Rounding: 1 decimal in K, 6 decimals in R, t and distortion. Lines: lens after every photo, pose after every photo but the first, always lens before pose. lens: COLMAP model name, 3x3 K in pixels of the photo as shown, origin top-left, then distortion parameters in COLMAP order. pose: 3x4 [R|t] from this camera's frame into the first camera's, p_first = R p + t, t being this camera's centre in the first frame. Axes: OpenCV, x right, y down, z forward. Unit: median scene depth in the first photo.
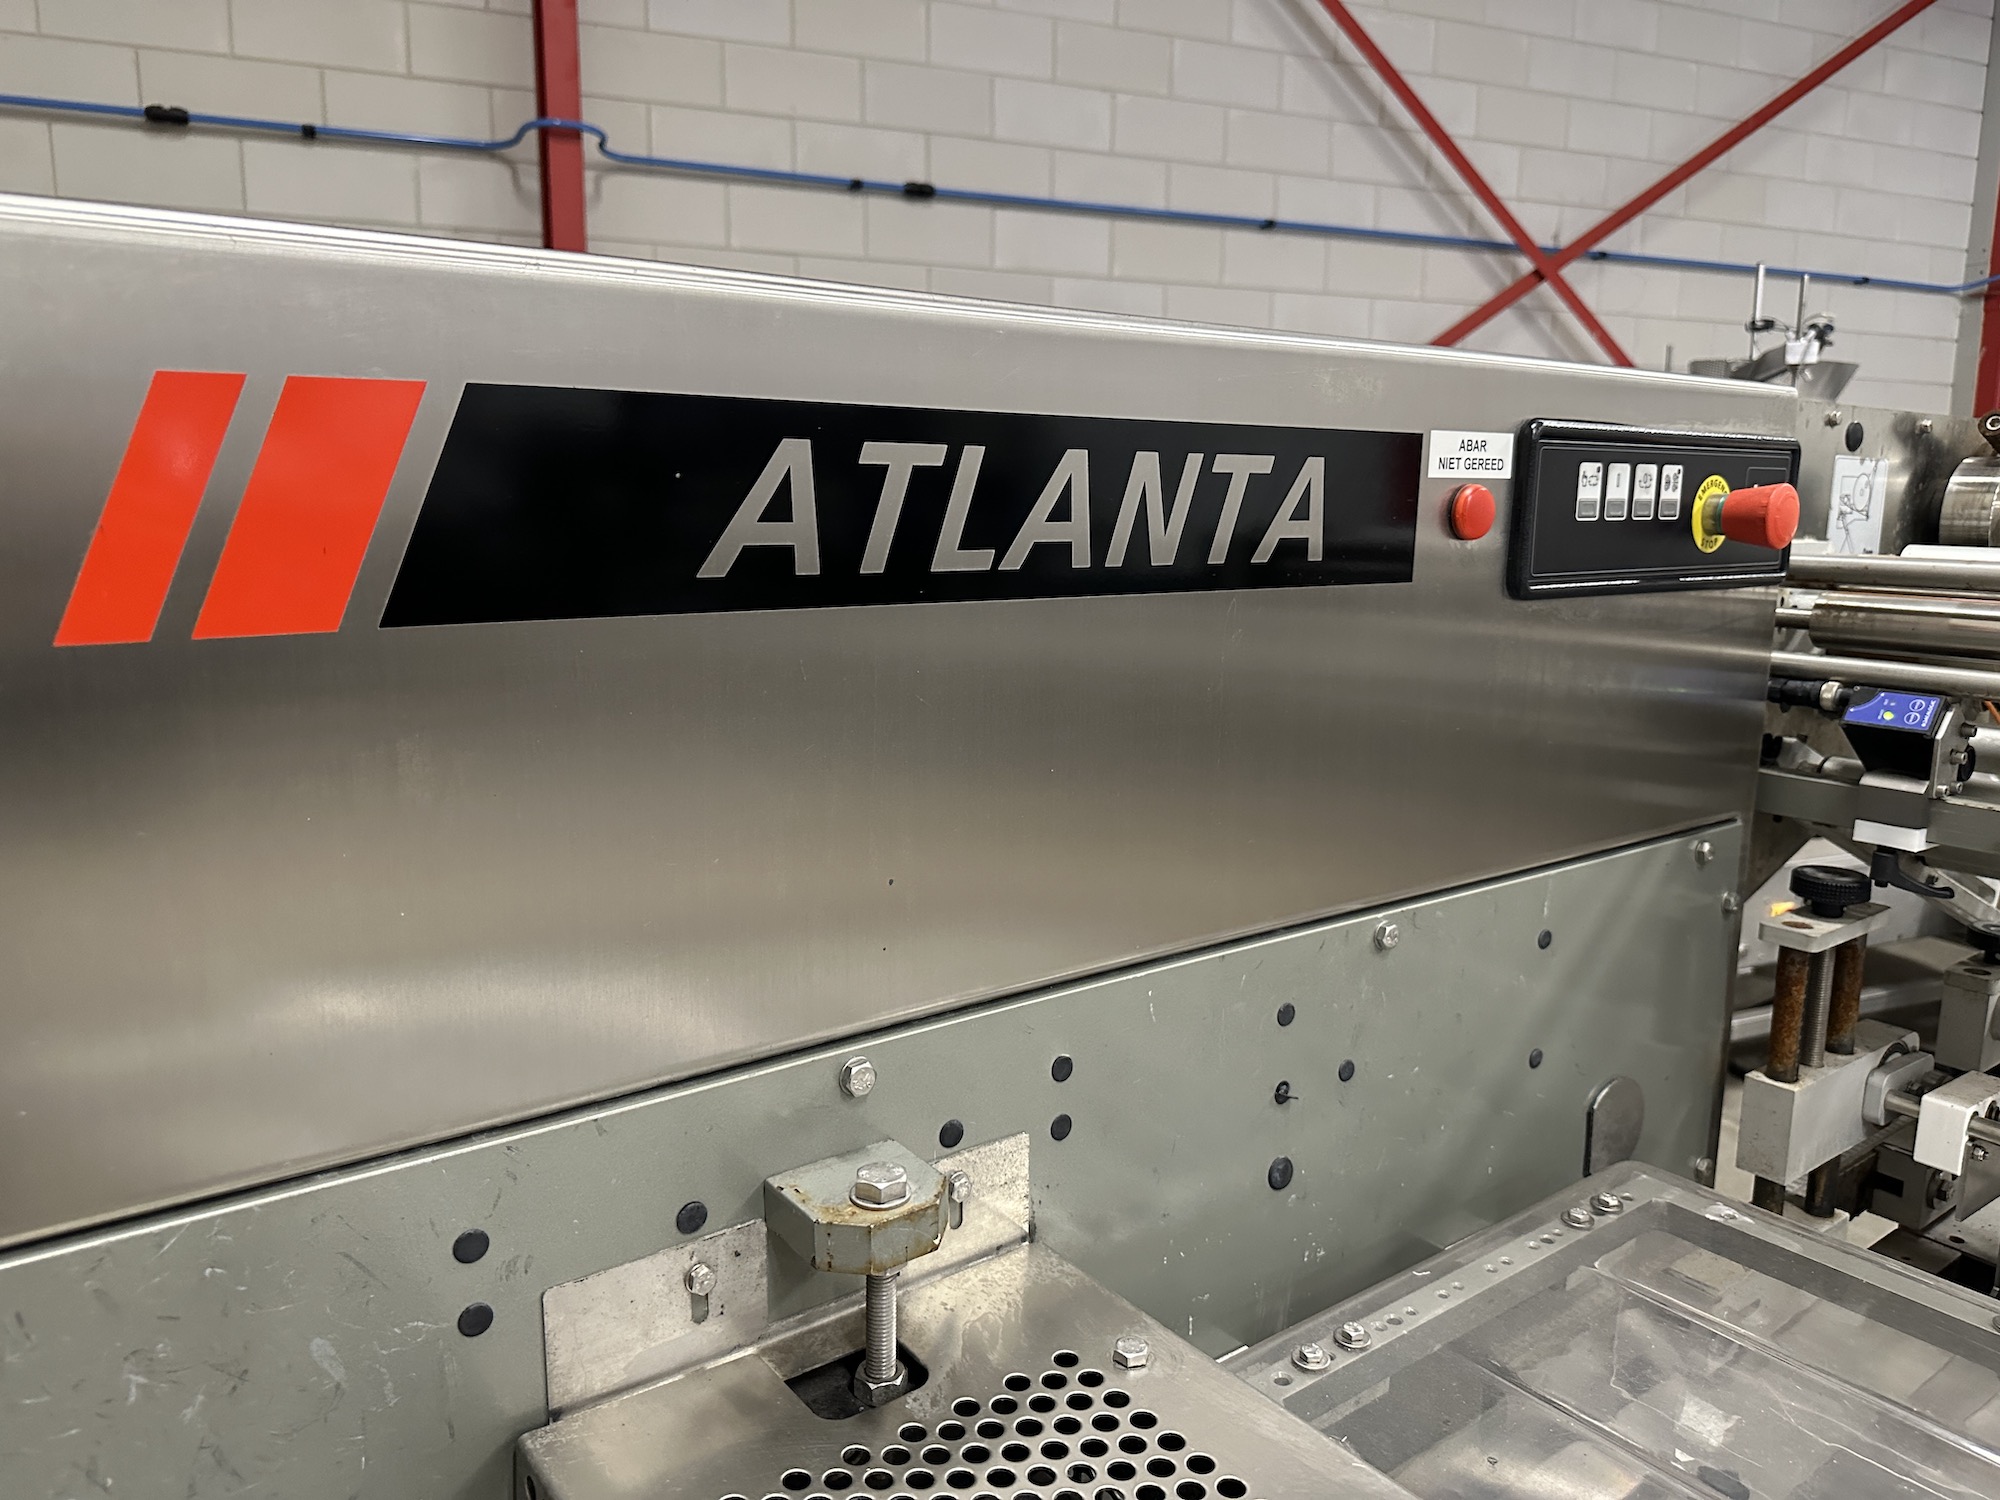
lens RADIAL K [[1439.1, 0, 991.8], [0, 1439.1, 729.0], [0, 0, 1]] dist [0.057899, -0.104772]
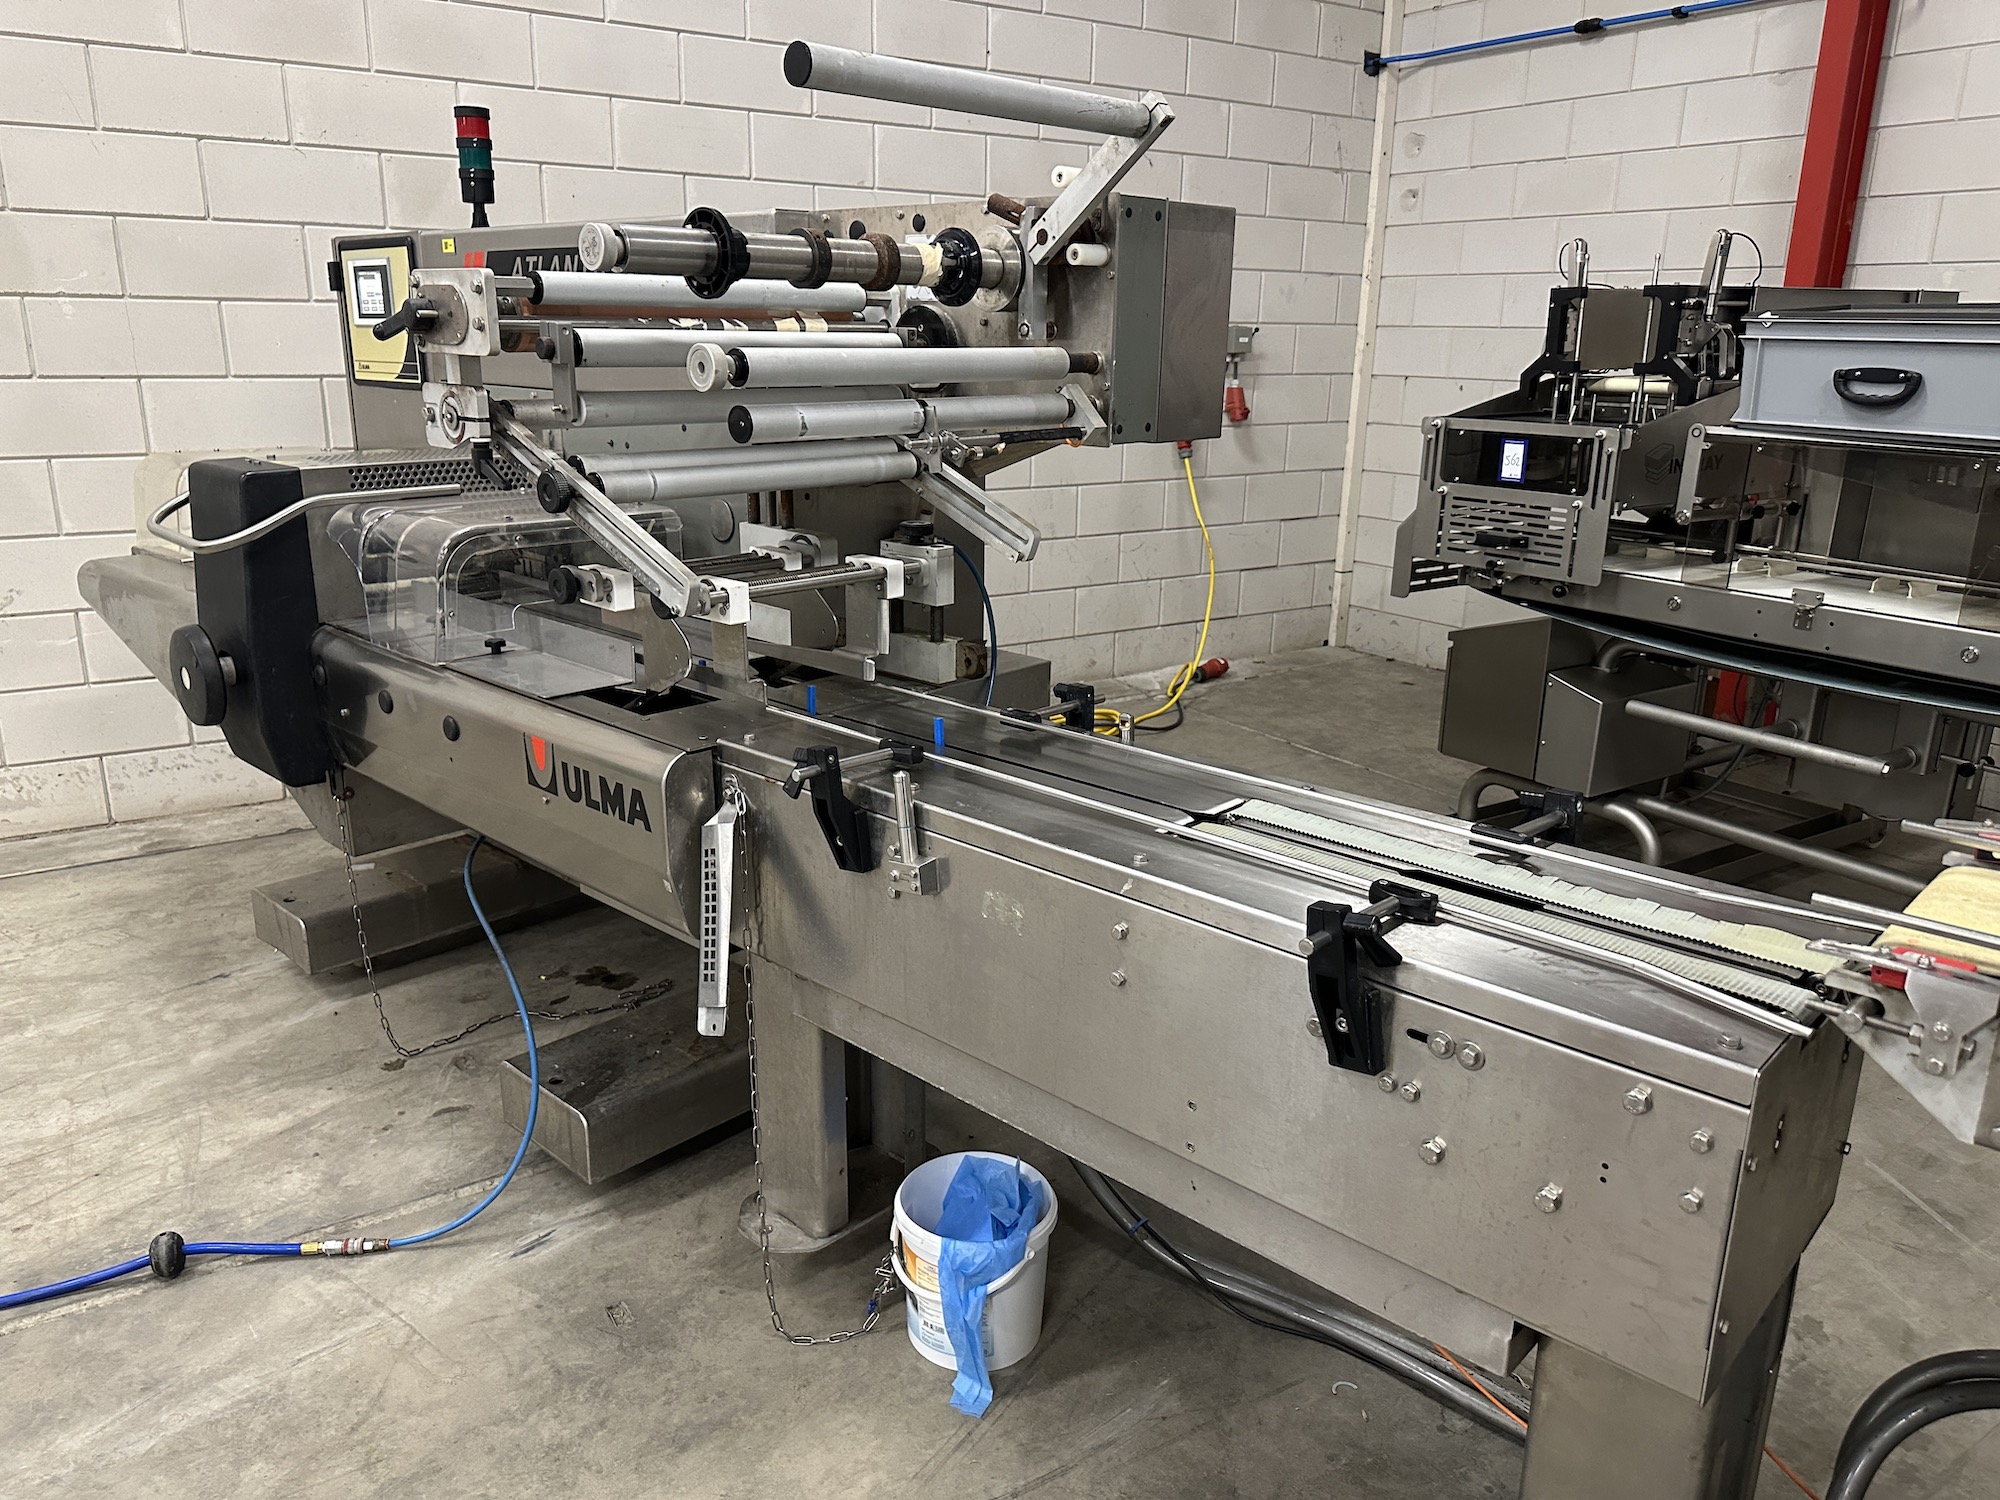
lens RADIAL K [[1414.9, 0, 995.7], [0, 1414.9, 756.2], [0, 0, 1]] dist [0.057131, -0.074217]
pose [[0.175010, 0.277471, -0.944659, 3.496862], [-0.172445, 0.953274, 0.248054, -0.040046], [0.969347, 0.119490, 0.214681, 1.138029]]
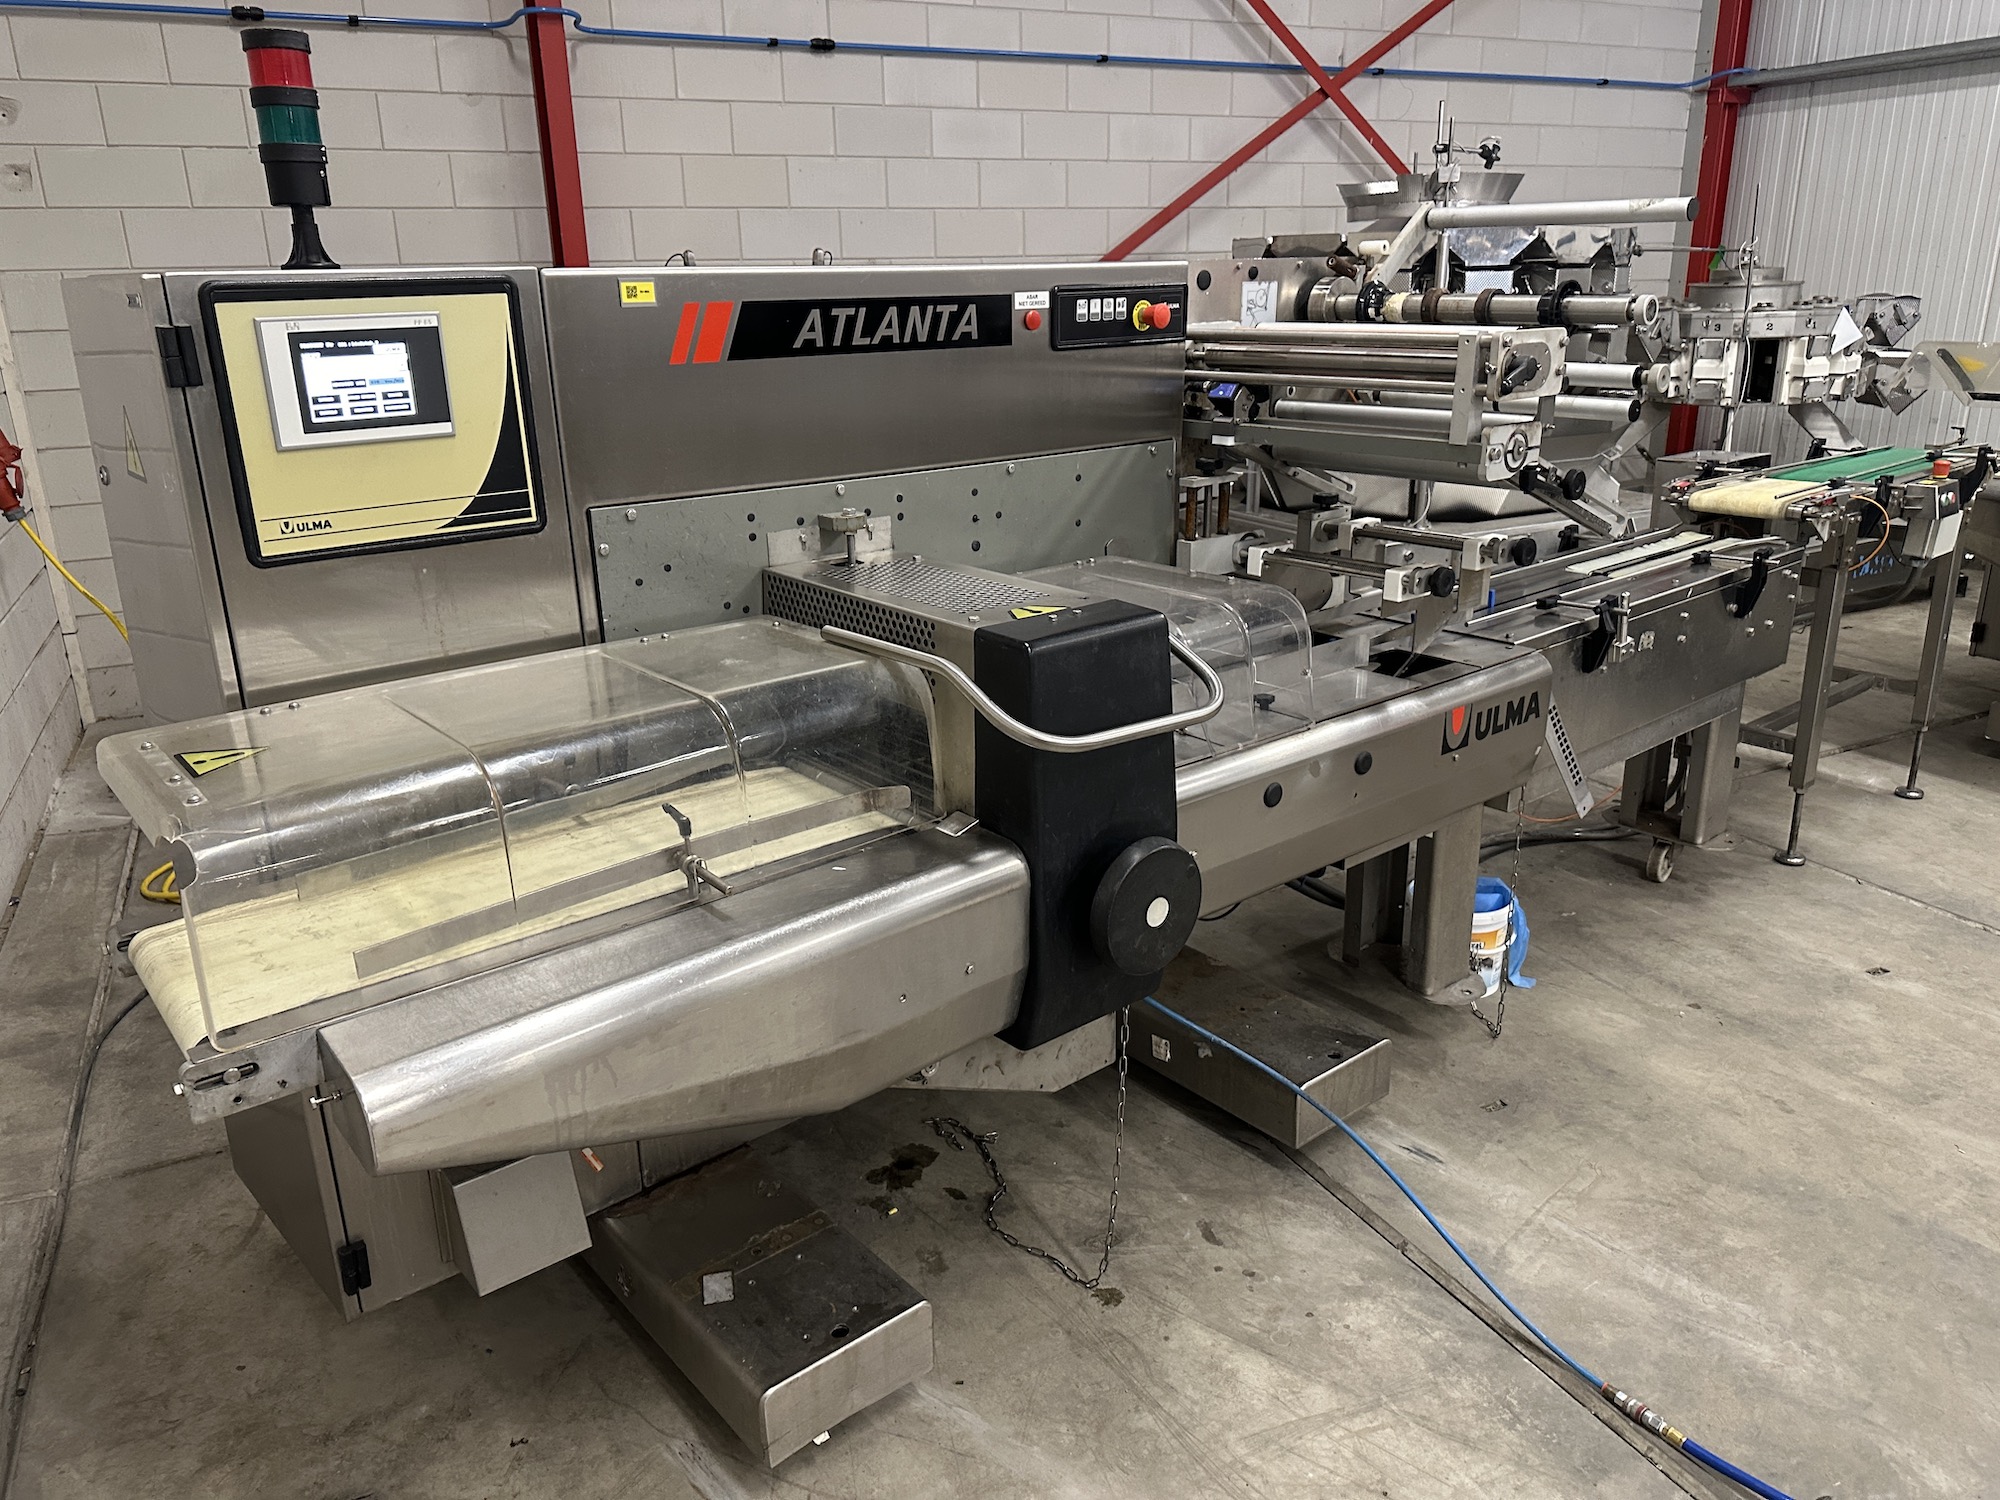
lens RADIAL K [[1414.7, 0, 986.4], [0, 1414.7, 751.7], [0, 0, 1]] dist [0.128973, -0.203157]
pose [[0.998130, -0.044802, 0.041579, 0.068546], [0.037643, 0.986509, 0.159318, 0.237210], [-0.048156, -0.157455, 0.986351, -1.898734]]
